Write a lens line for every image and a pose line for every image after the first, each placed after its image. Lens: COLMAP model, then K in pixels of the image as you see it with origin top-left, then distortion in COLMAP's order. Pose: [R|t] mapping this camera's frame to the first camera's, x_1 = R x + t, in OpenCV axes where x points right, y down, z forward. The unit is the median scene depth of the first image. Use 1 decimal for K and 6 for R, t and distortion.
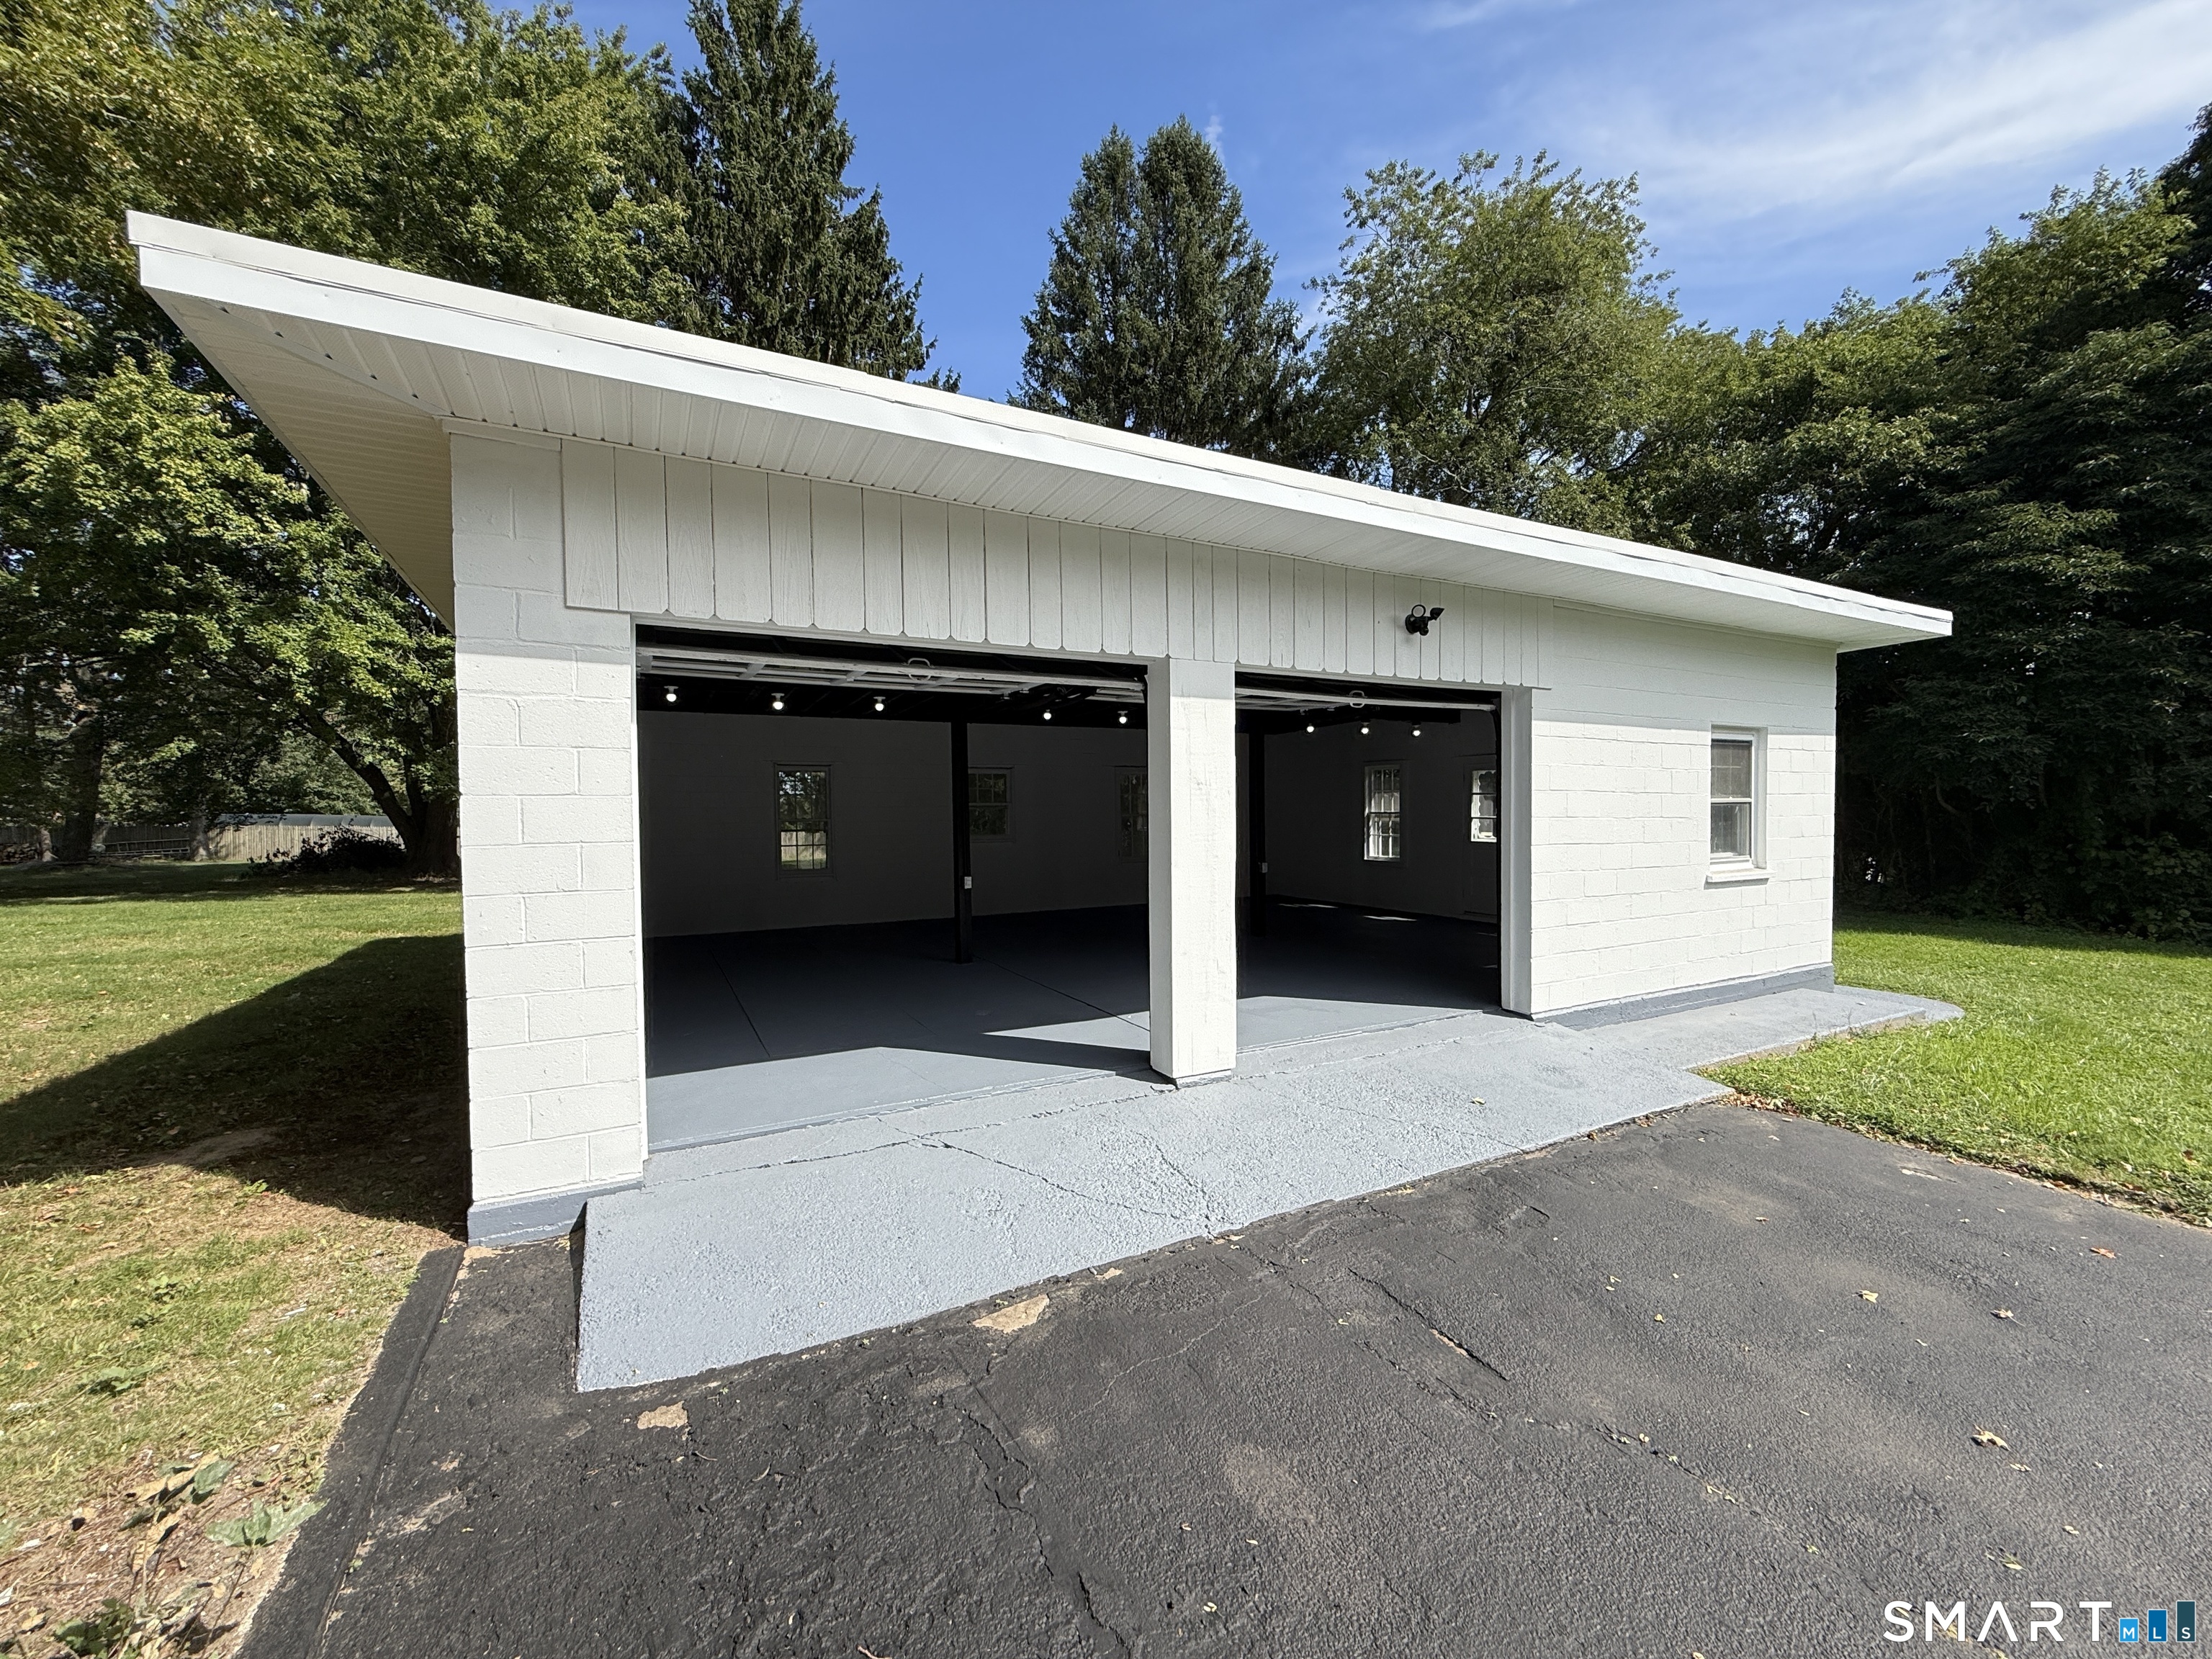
lens RADIAL K [[889.1, 0, 1105.3], [0, 889.1, 830.1], [0, 0, 1]] dist [0.001445, 0.000090]
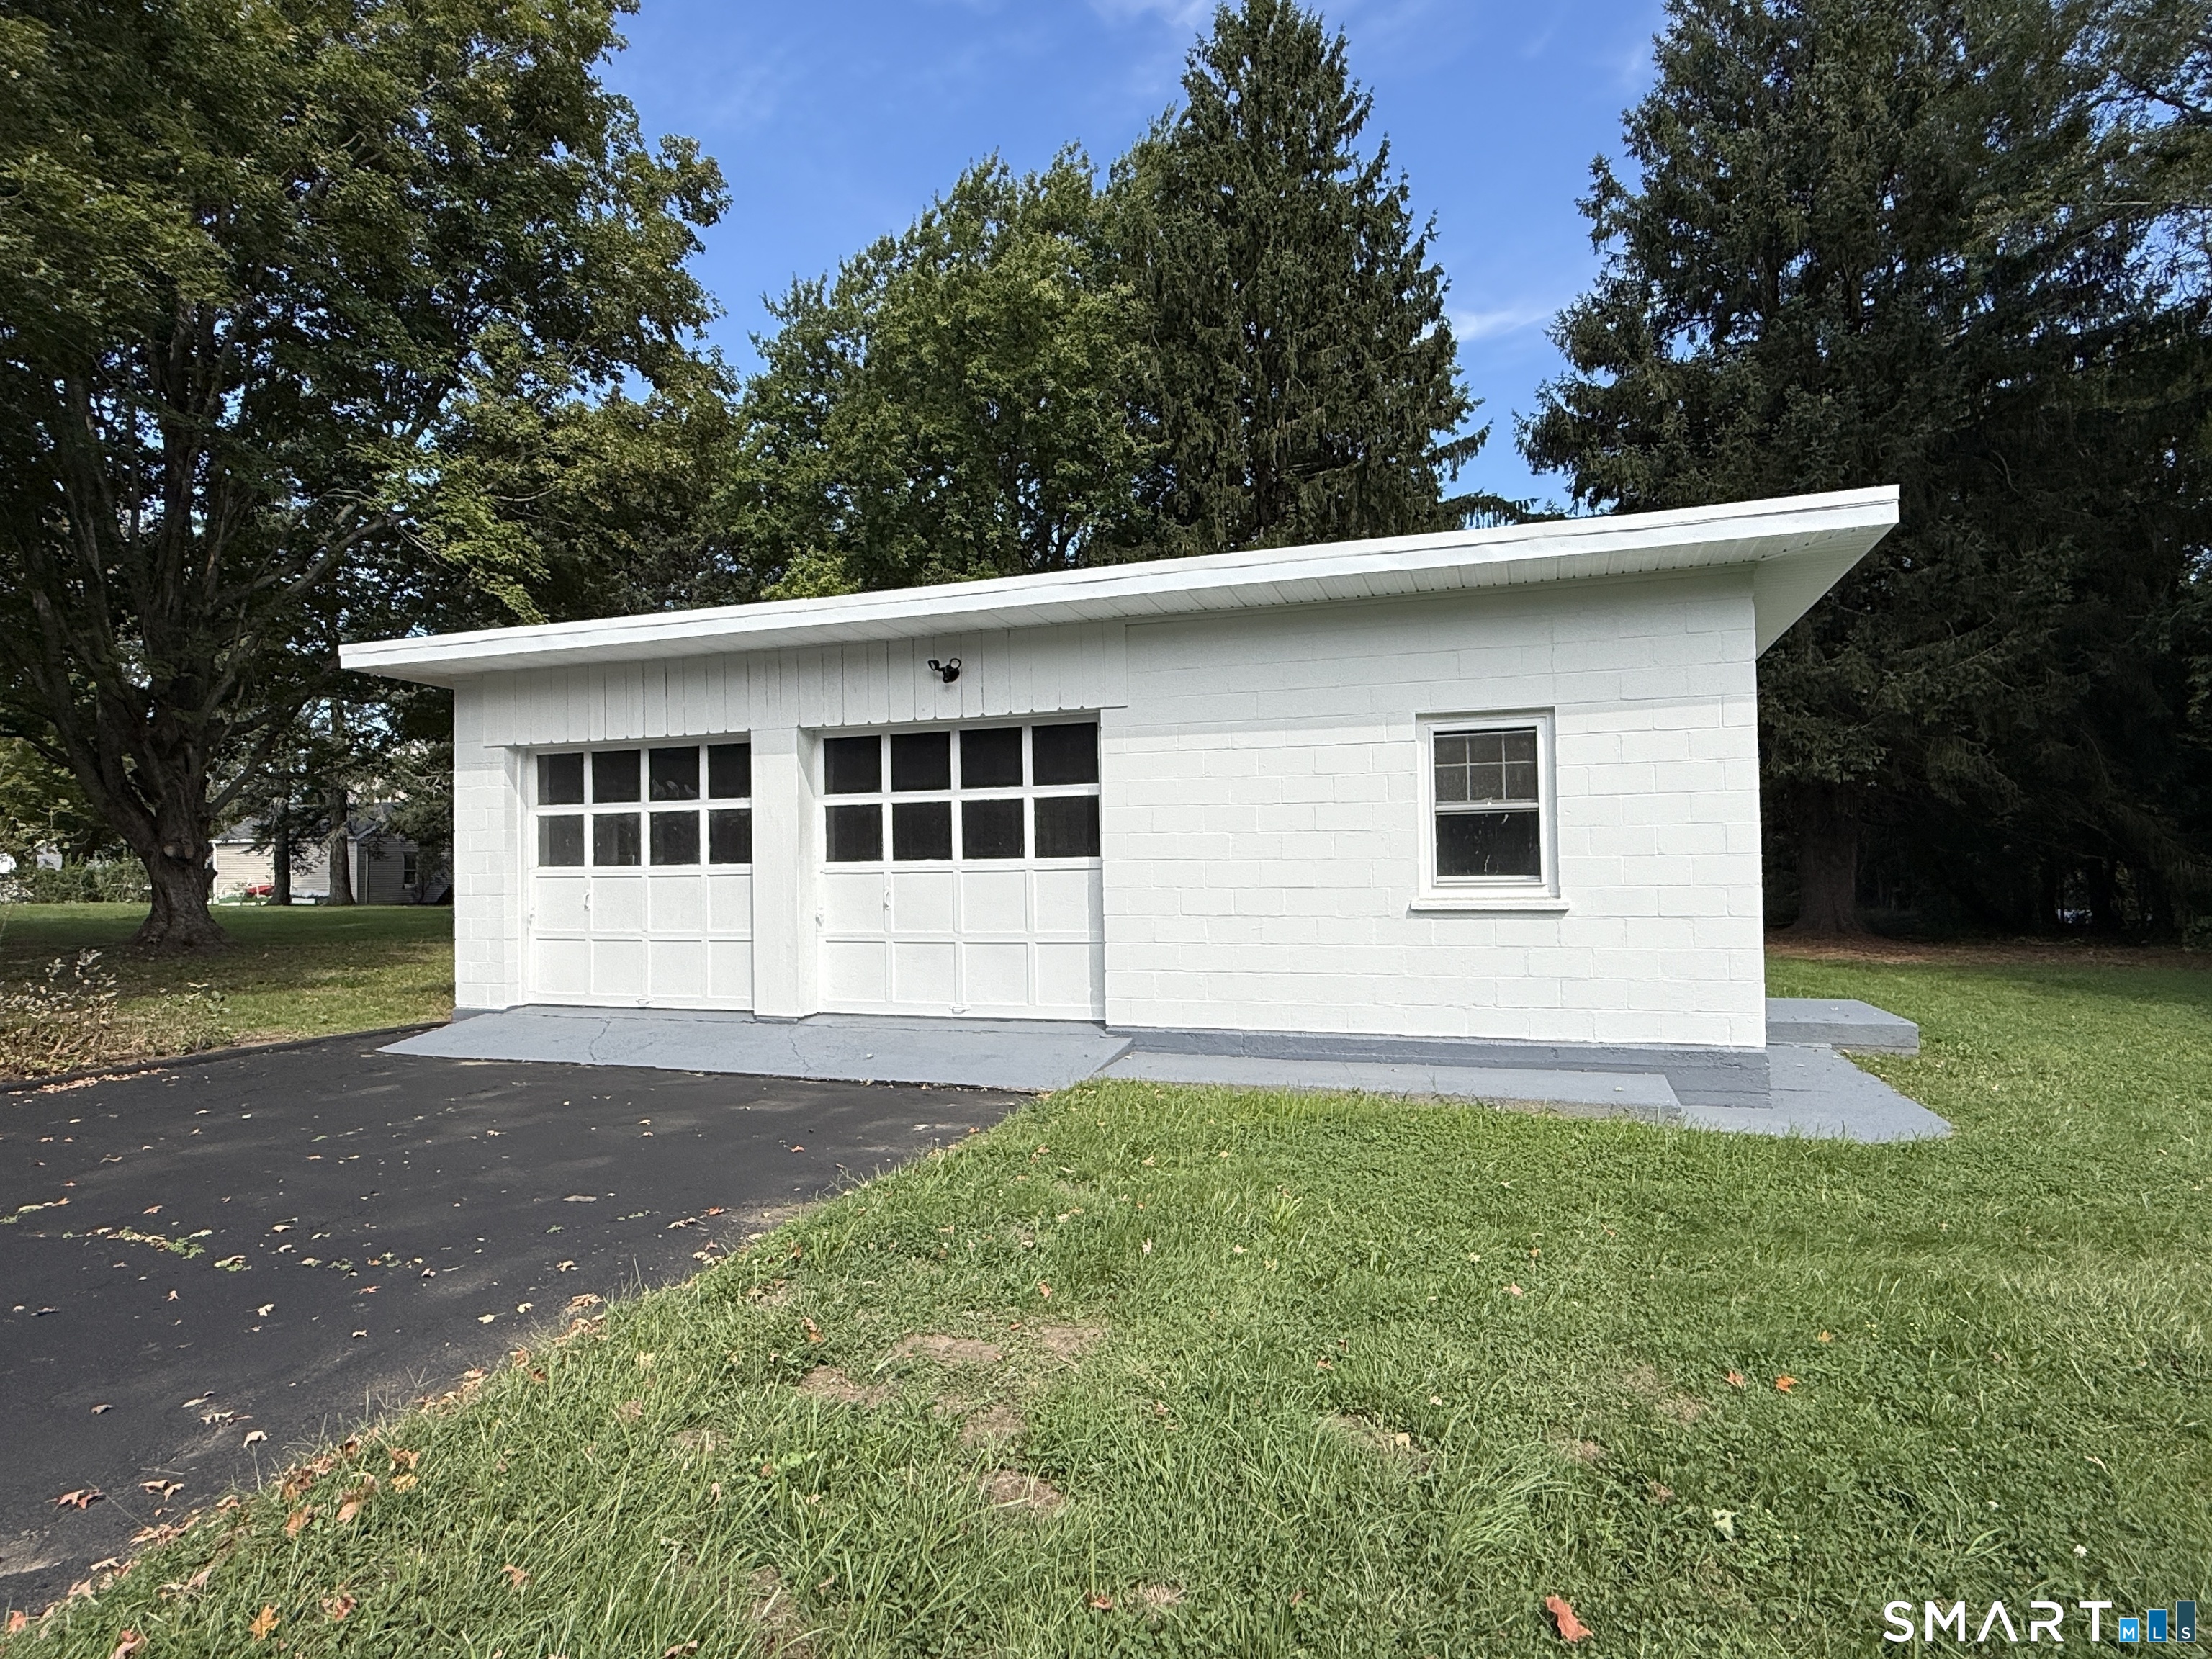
lens RADIAL K [[1156.3, 0, 1106.6], [0, 1156.3, 830.4], [0, 0, 1]] dist [-0.001904, -0.000127]
pose [[0.687514, -0.019739, -0.725903, 1.206359], [-0.002390, 0.999564, -0.029444, 0.017963], [0.726167, 0.021979, 0.687167, 0.066981]]
